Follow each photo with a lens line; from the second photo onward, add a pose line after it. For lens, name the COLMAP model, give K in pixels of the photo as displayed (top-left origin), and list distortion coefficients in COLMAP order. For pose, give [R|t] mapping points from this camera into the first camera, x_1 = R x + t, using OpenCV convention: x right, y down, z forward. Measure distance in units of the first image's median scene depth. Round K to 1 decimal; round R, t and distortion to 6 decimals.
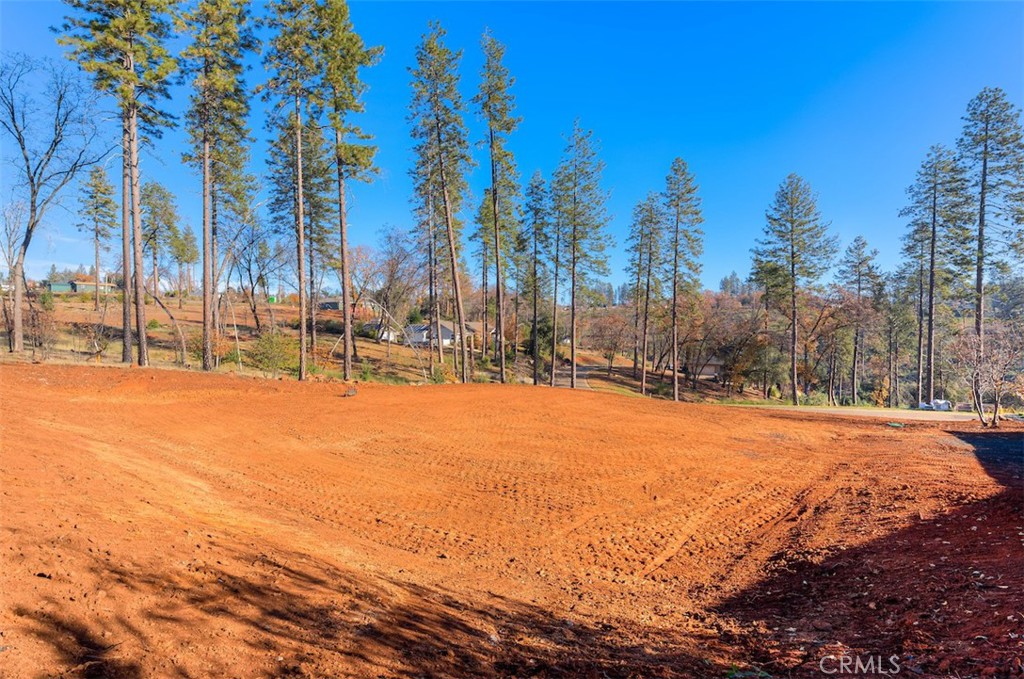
lens RADIAL K [[476.7, 0, 555.1], [0, 476.7, 344.4], [0, 0, 1]] dist [0.001295, 0.000079]
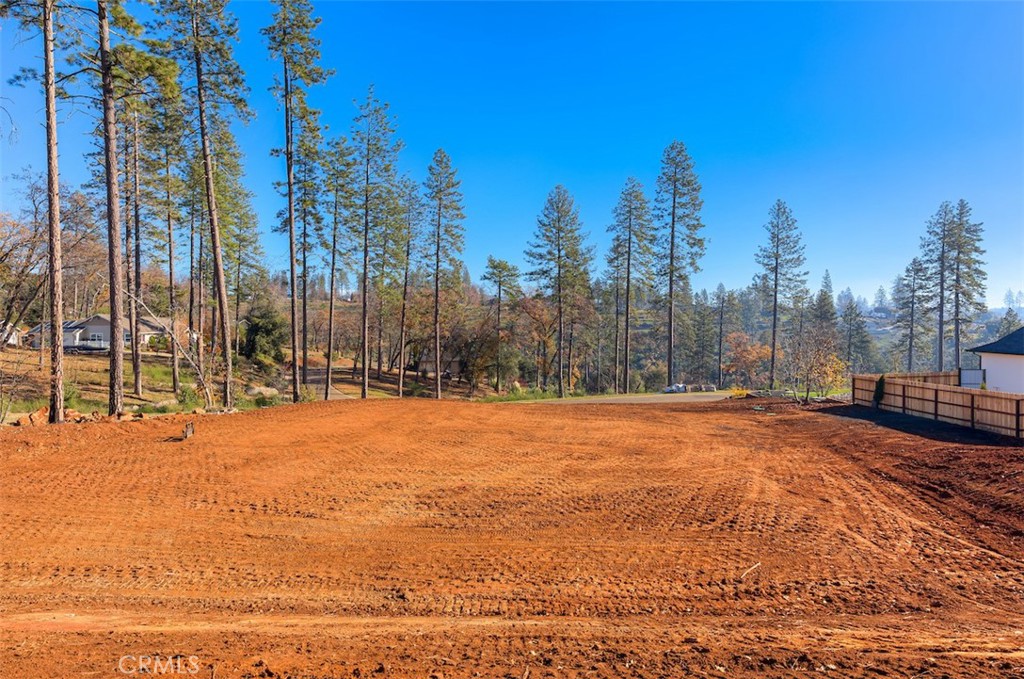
lens RADIAL K [[501.7, 0, 512.0], [0, 501.7, 339.5], [0, 0, 1]] dist [-0.002008, -0.000388]
pose [[0.845640, -0.017152, 0.533479, -0.164269], [0.016651, 0.999845, 0.005750, -0.010186], [-0.533494, 0.004020, 0.845794, 0.069024]]
